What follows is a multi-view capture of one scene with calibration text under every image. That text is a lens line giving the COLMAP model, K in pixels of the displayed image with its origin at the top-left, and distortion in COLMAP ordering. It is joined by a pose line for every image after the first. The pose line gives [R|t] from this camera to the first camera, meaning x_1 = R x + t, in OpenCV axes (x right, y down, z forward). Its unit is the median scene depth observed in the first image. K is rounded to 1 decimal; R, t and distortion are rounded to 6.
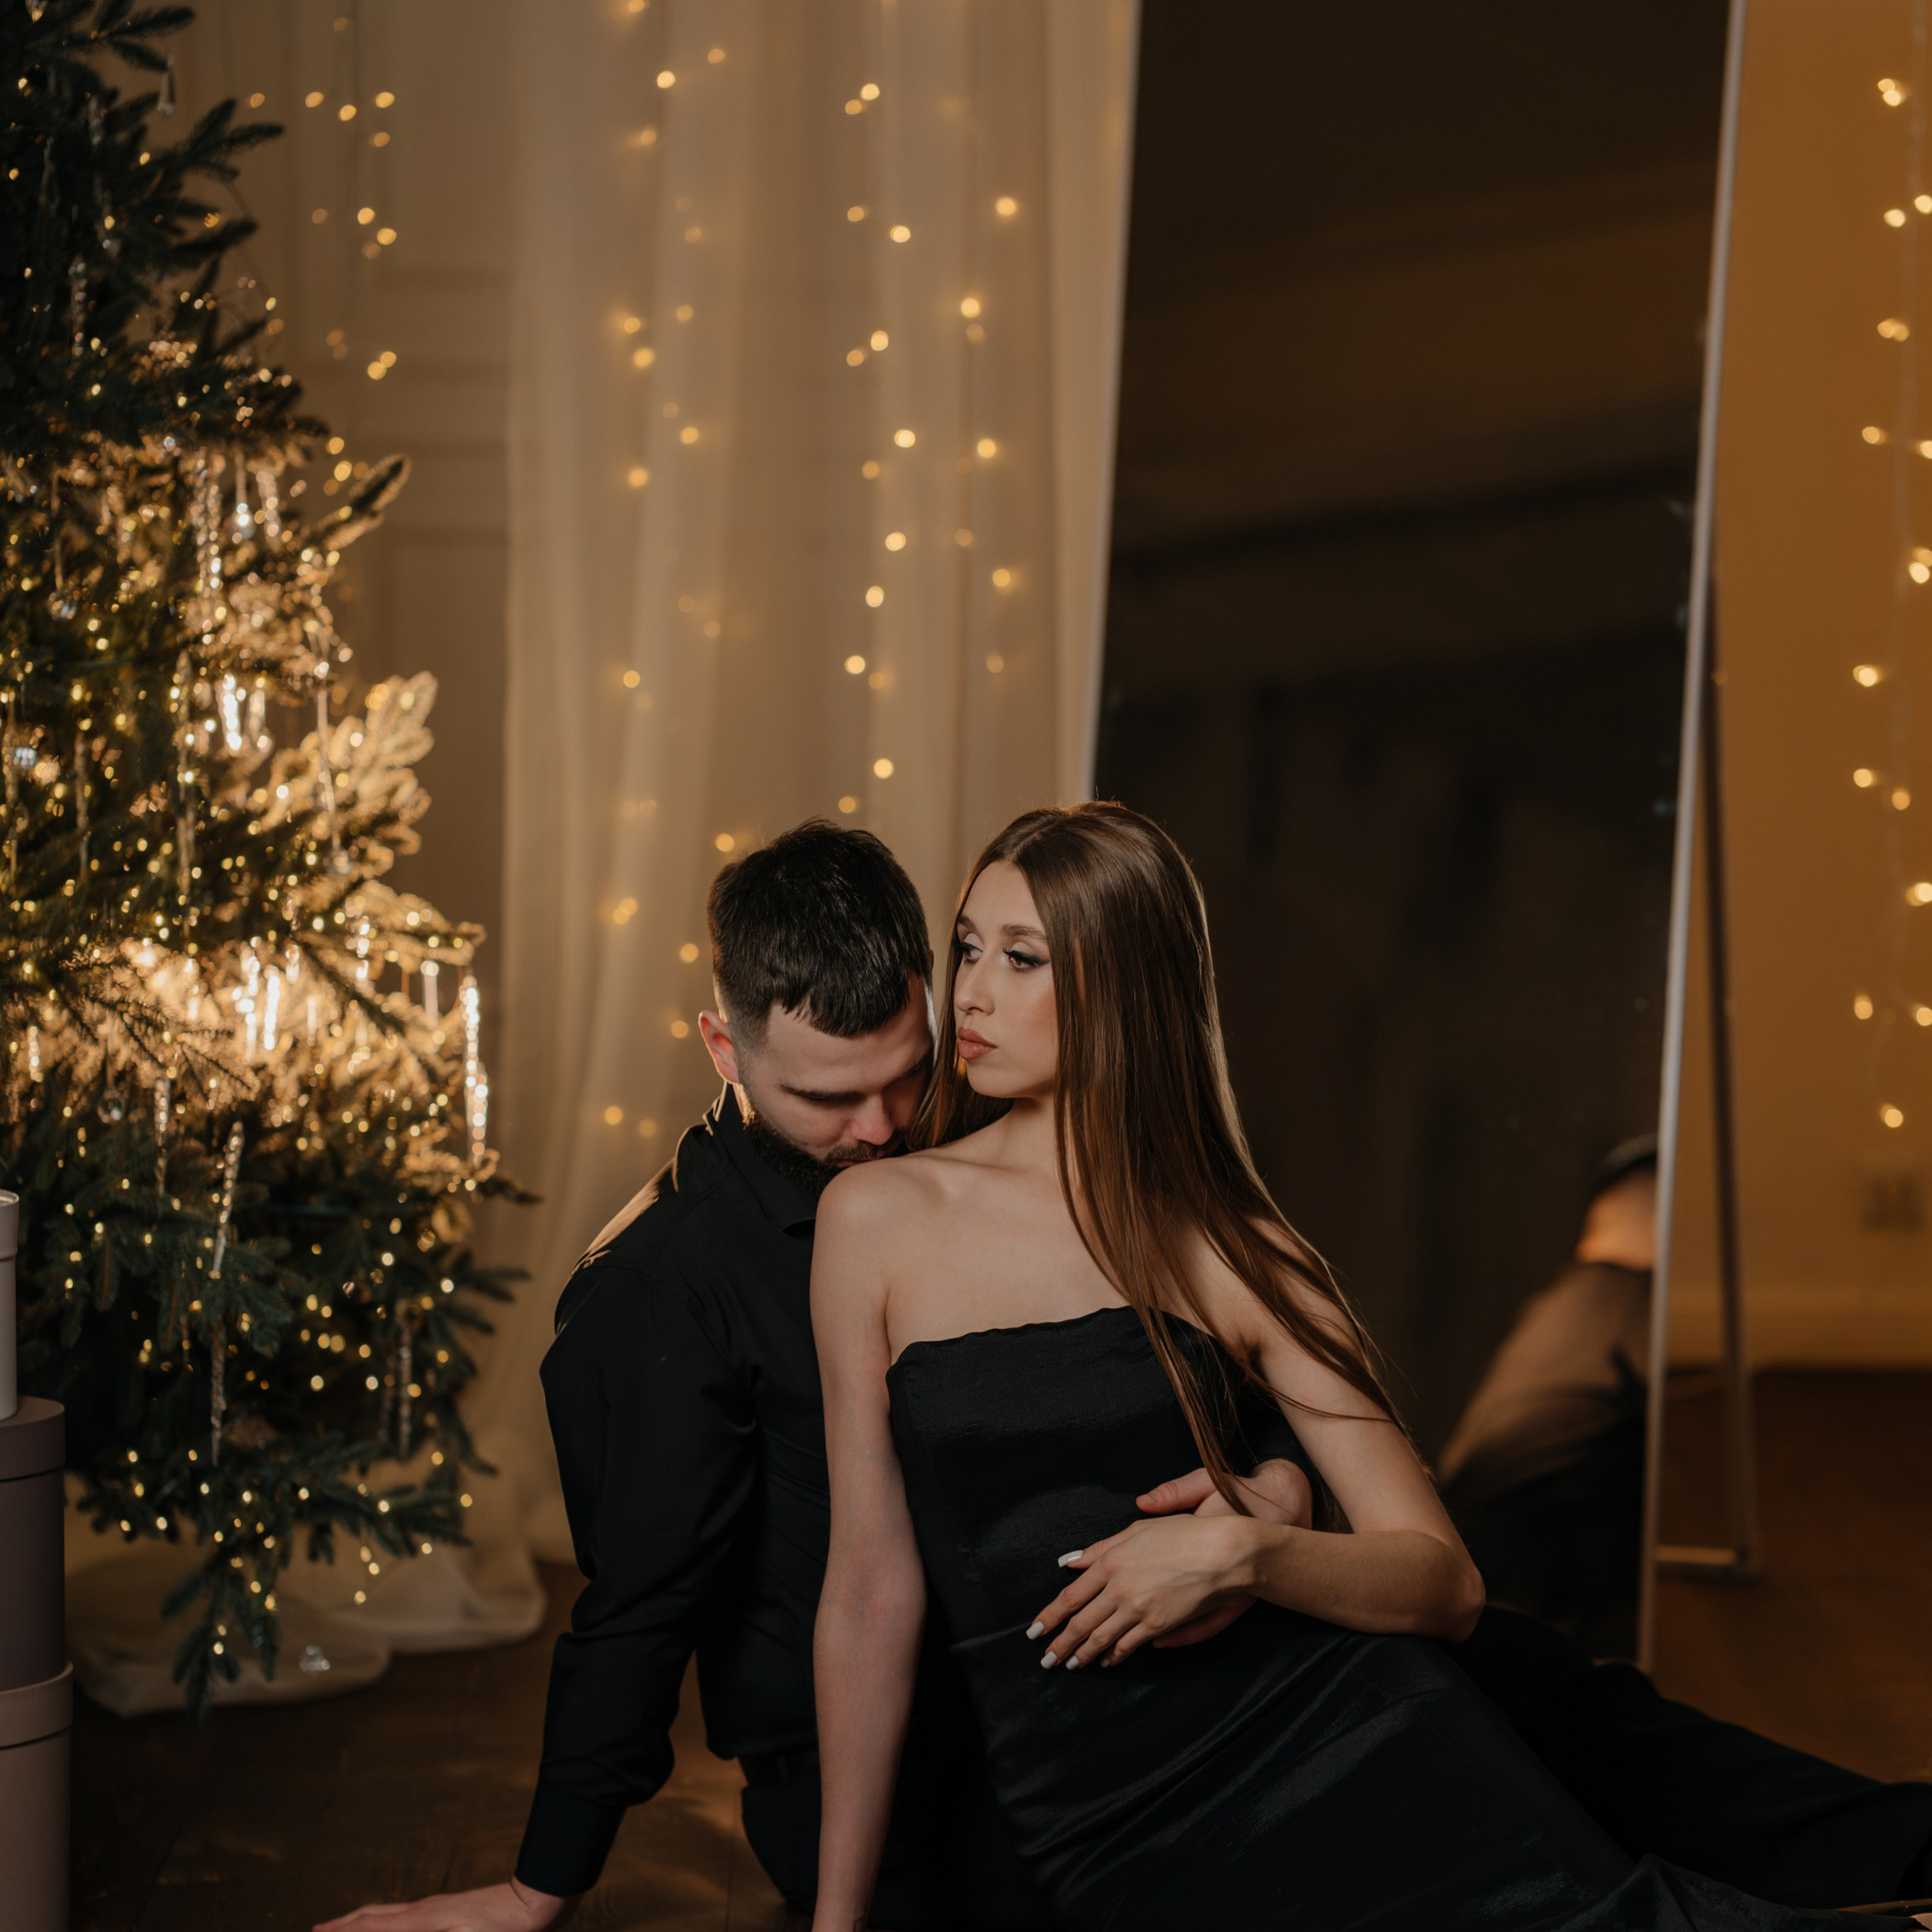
lens RADIAL K [[6944.0, 0, 1006.5], [0, 6944.0, 997.4], [0, 0, 1]] dist [0.697633, 0.000000]
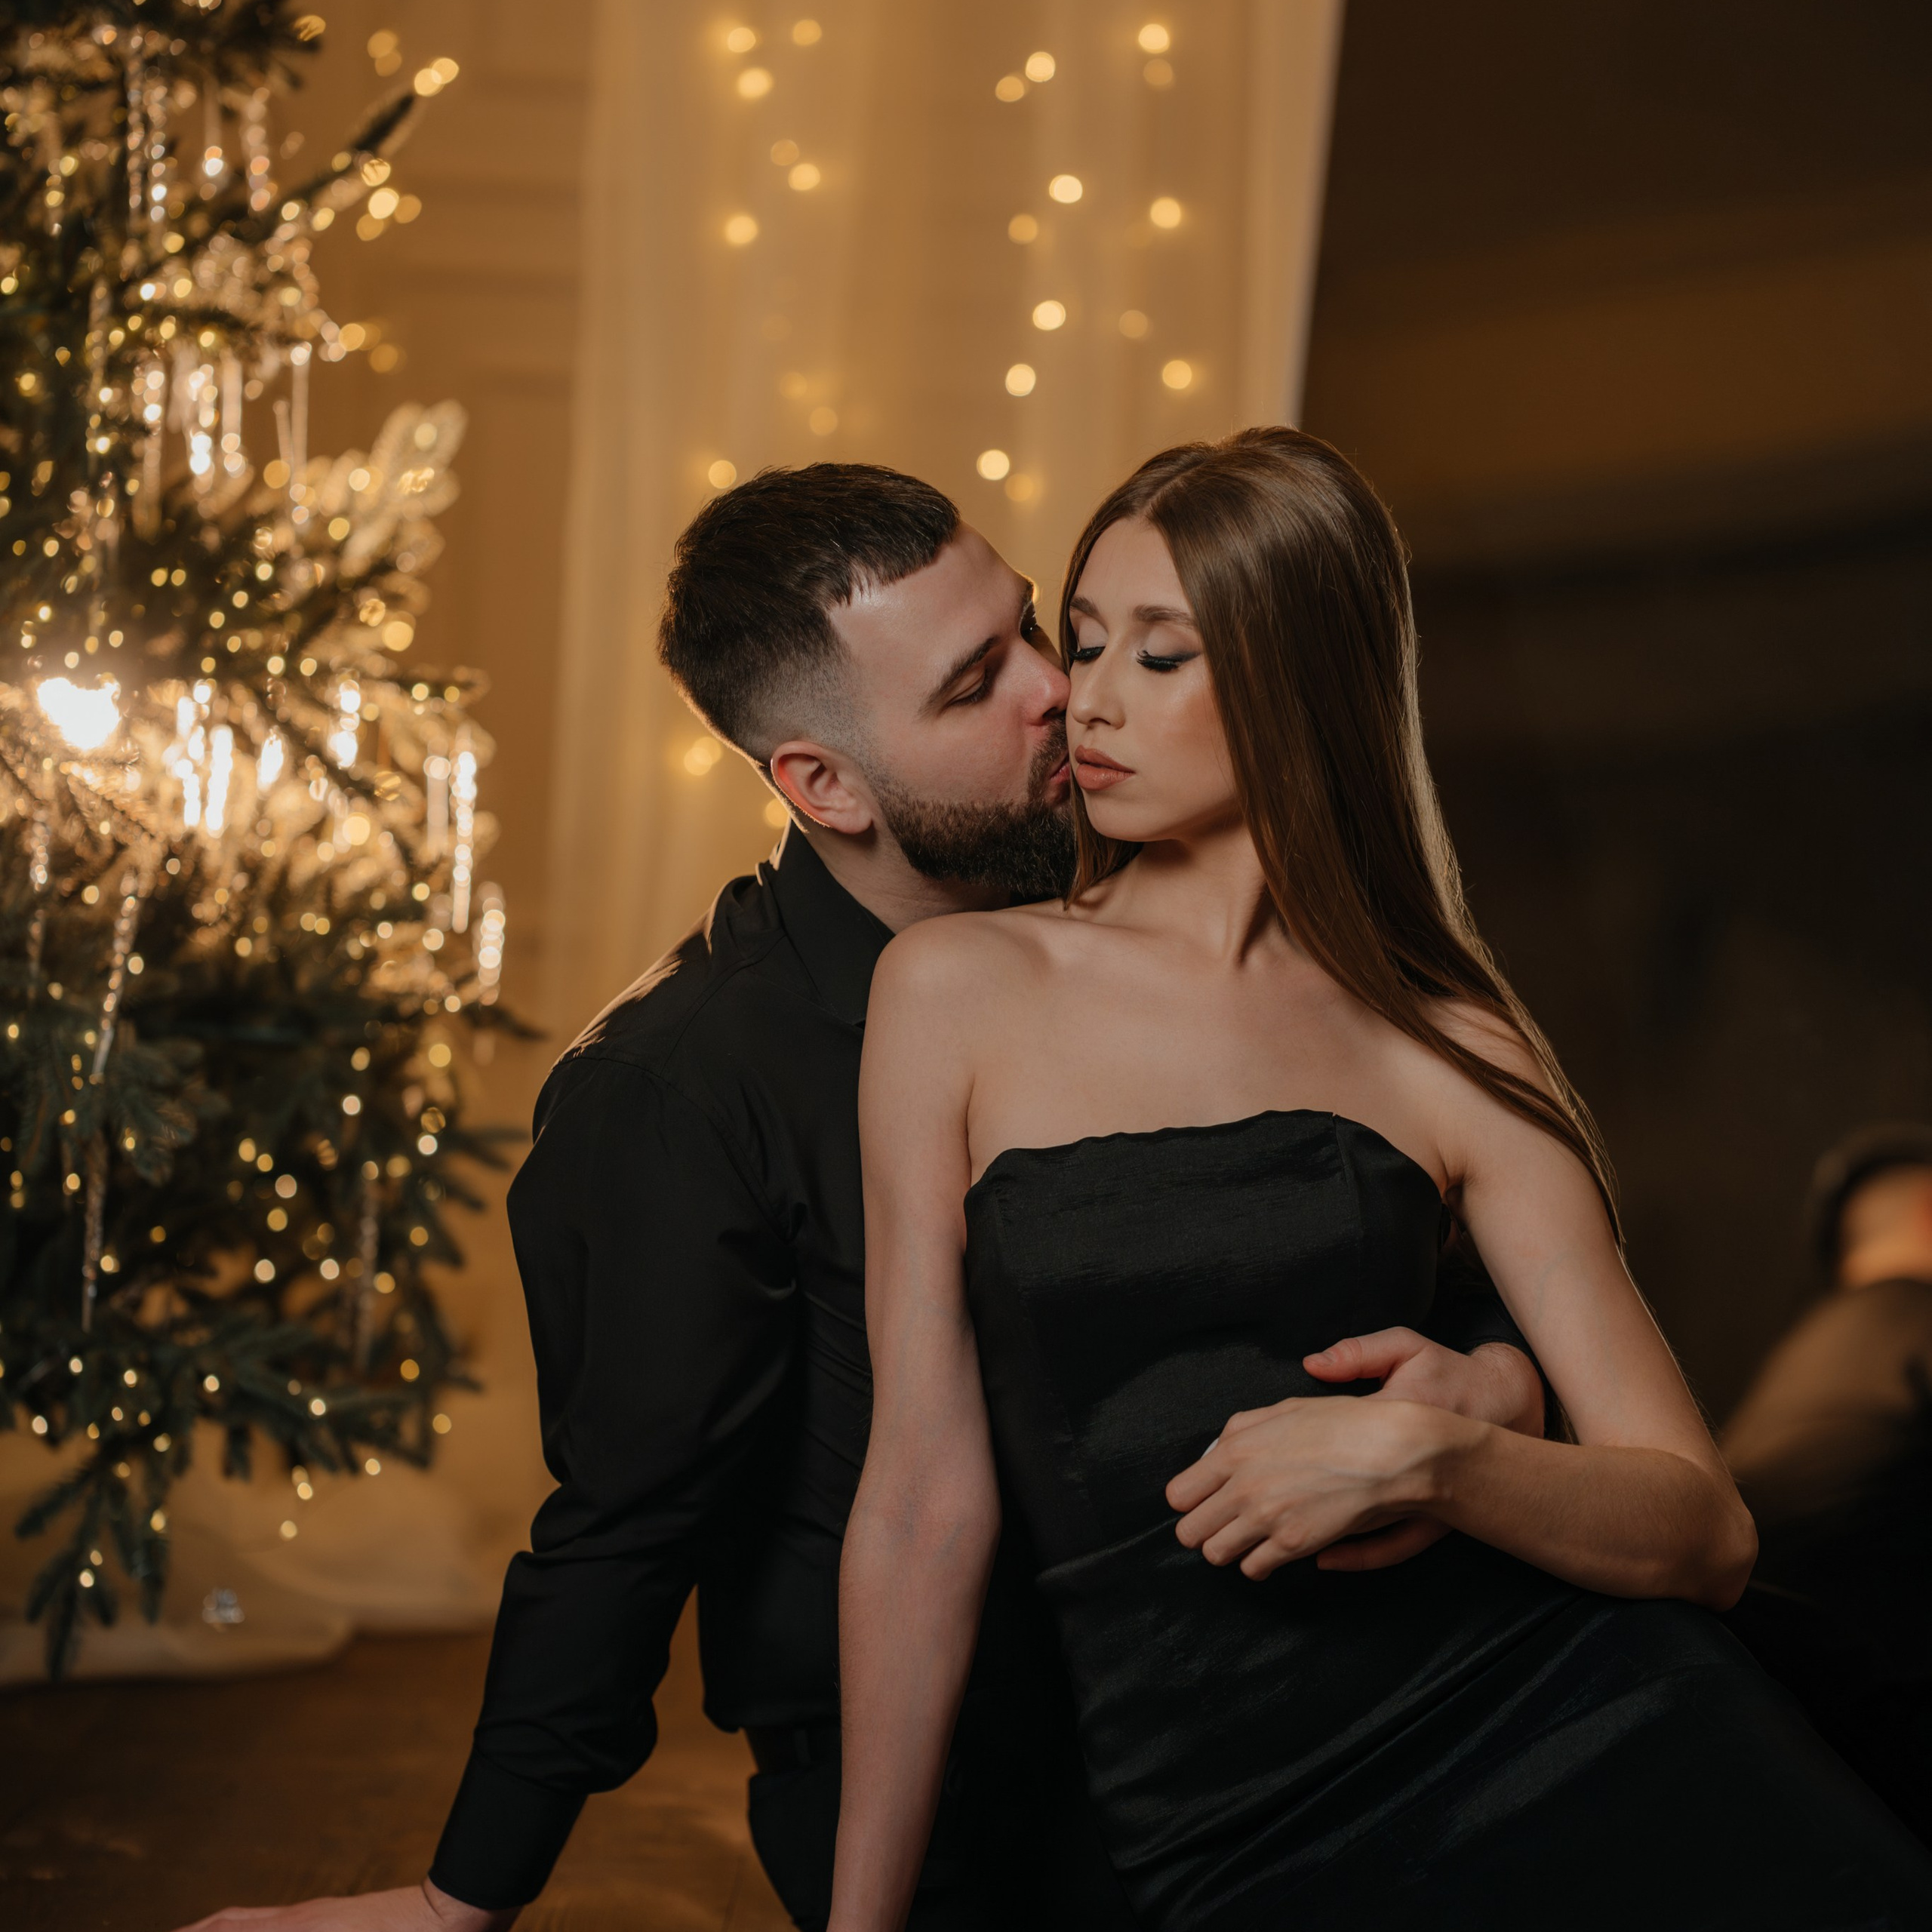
lens RADIAL K [[6416.9, 0, 976.6], [0, 6416.9, 962.1], [0, 0, 1]] dist [0.675549, 0.000000]
pose [[0.998543, 0.041352, -0.034675, 0.006124], [-0.042743, 0.998270, -0.040385, 0.049673], [0.032945, 0.041808, 0.998582, 0.290317]]
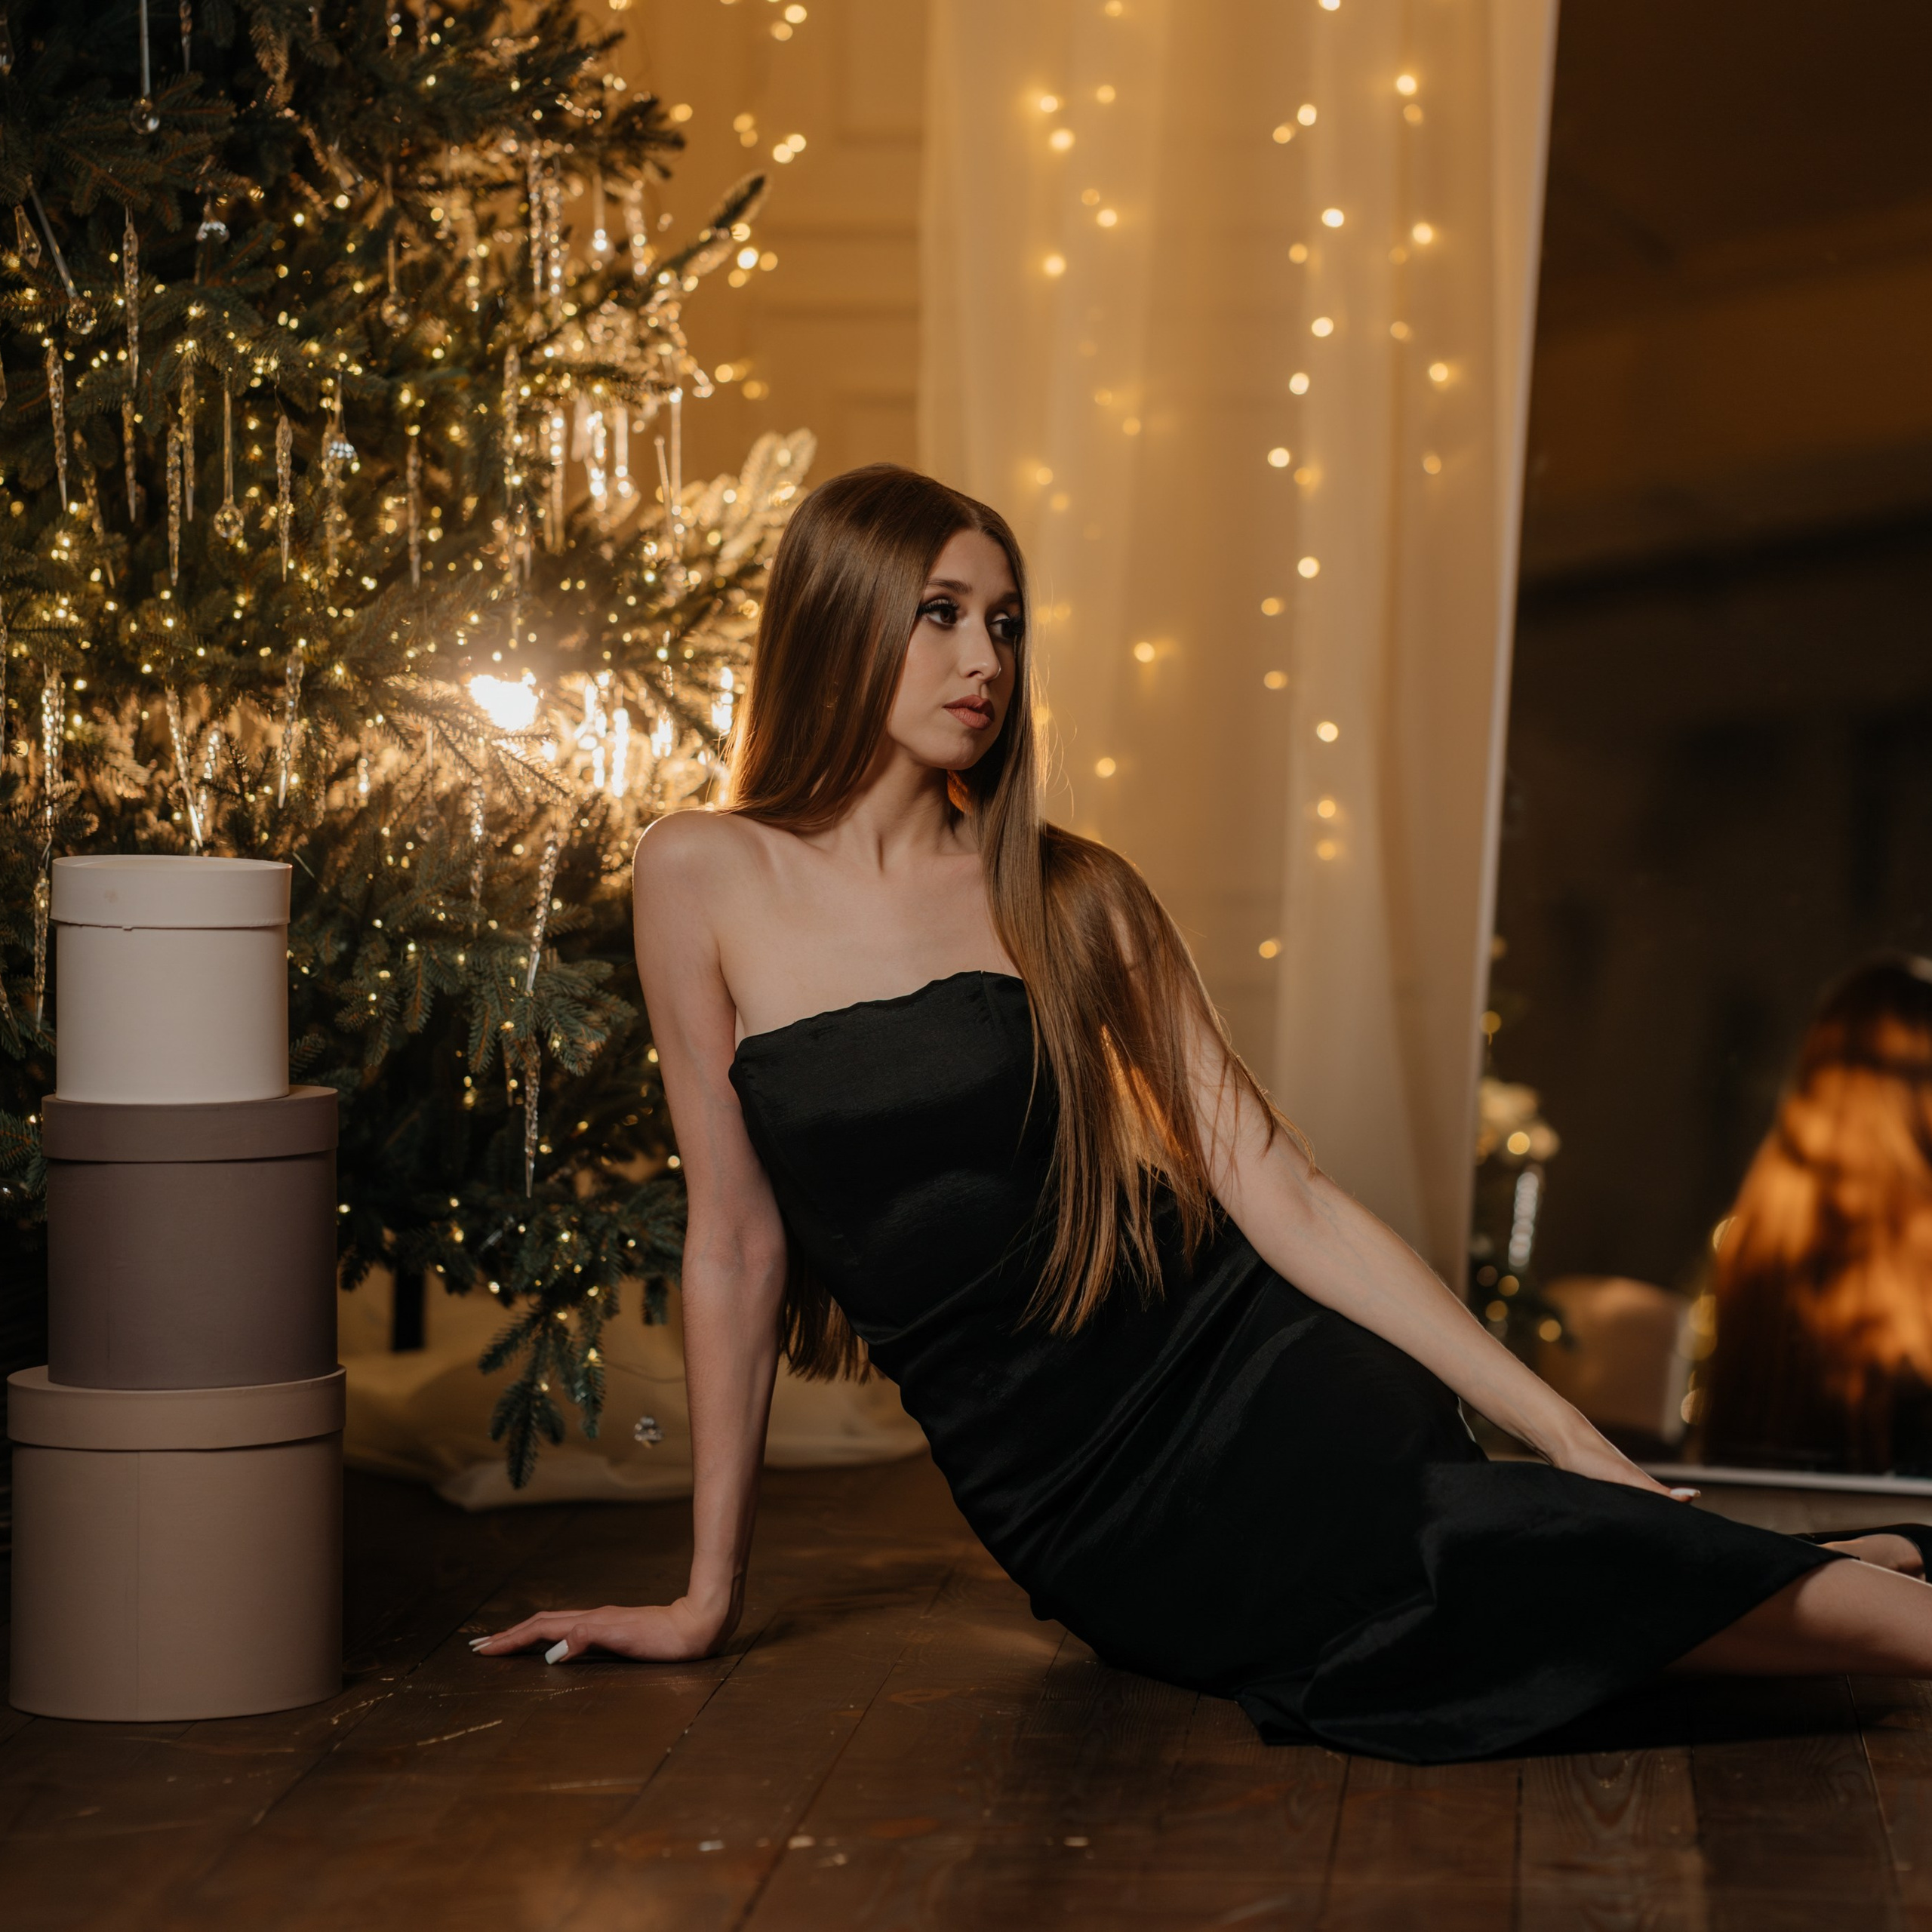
lens RADIAL K [[6789.5, 0, 1069.2], [0, 6789.5, 857.8], [0, 0, 1]] dist [0.632072, 0.000000]
pose [[0.995865, 0.001796, -0.090827, 0.040696], [-0.006871, 0.998430, -0.055595, 0.069456], [0.090585, 0.055989, 0.994314, 0.095830]]
